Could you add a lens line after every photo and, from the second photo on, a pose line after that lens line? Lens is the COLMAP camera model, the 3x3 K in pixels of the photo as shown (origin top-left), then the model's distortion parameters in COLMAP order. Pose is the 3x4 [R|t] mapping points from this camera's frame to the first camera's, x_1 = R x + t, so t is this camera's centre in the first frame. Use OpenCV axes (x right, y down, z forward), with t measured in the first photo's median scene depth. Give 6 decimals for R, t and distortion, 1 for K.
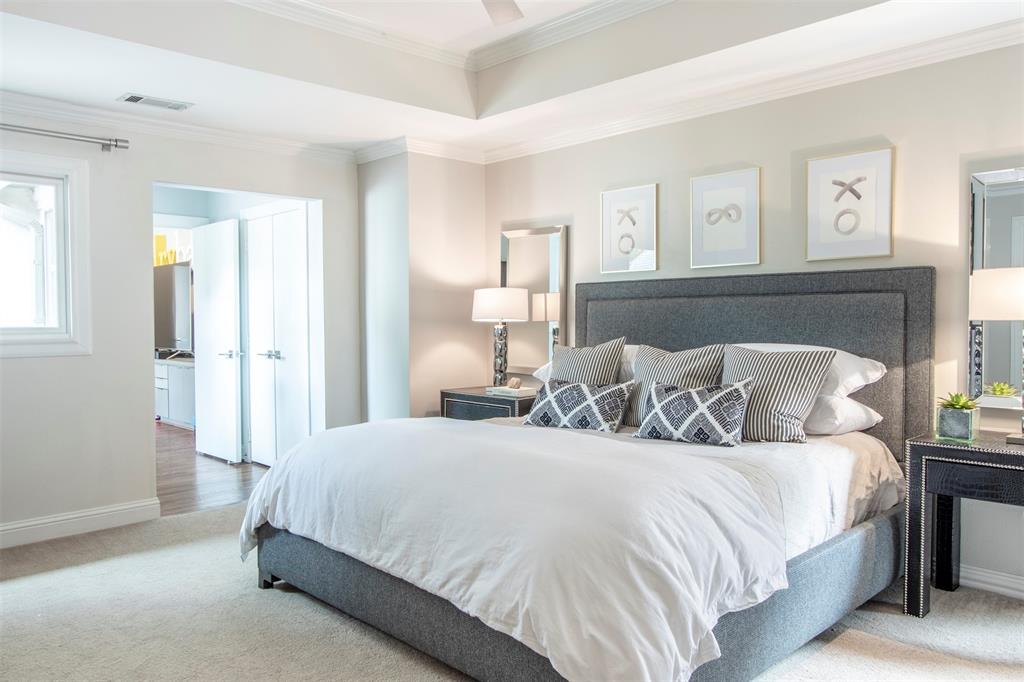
lens RADIAL K [[773.6, 0, 510.7], [0, 773.6, 335.6], [0, 0, 1]] dist [-0.006082, 0.002634]
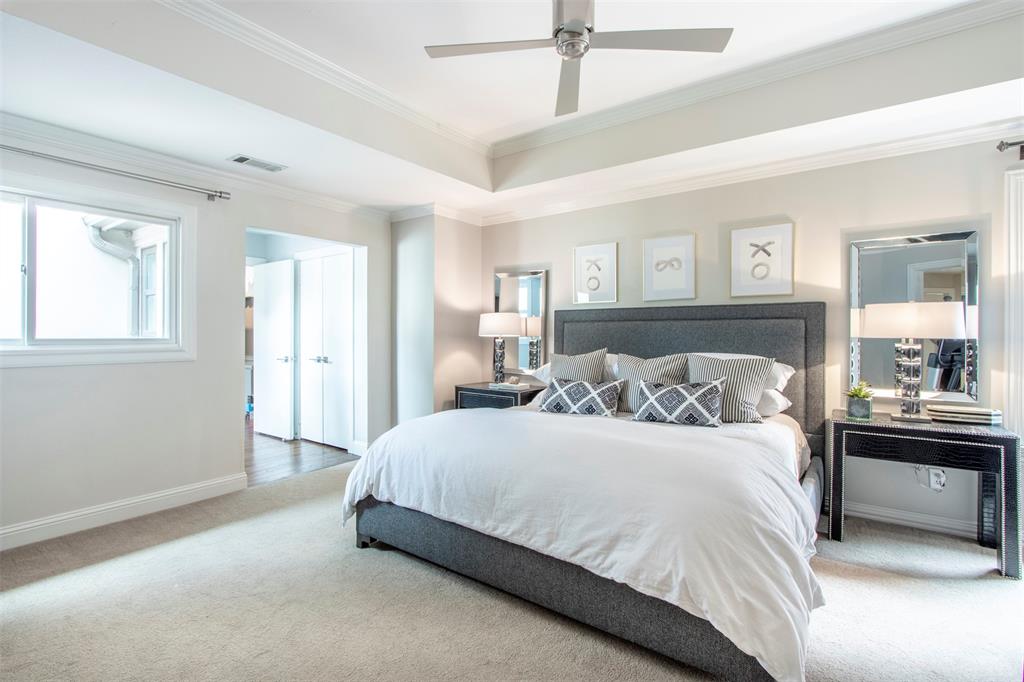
lens RADIAL K [[483.9, 0, 495.3], [0, 483.9, 333.0], [0, 0, 1]] dist [-0.017669, 0.000471]
pose [[0.986848, 0.008331, 0.161436, -0.217918], [-0.004150, 0.999648, -0.026219, -0.001841], [-0.161597, 0.025204, 0.986535, 0.171921]]
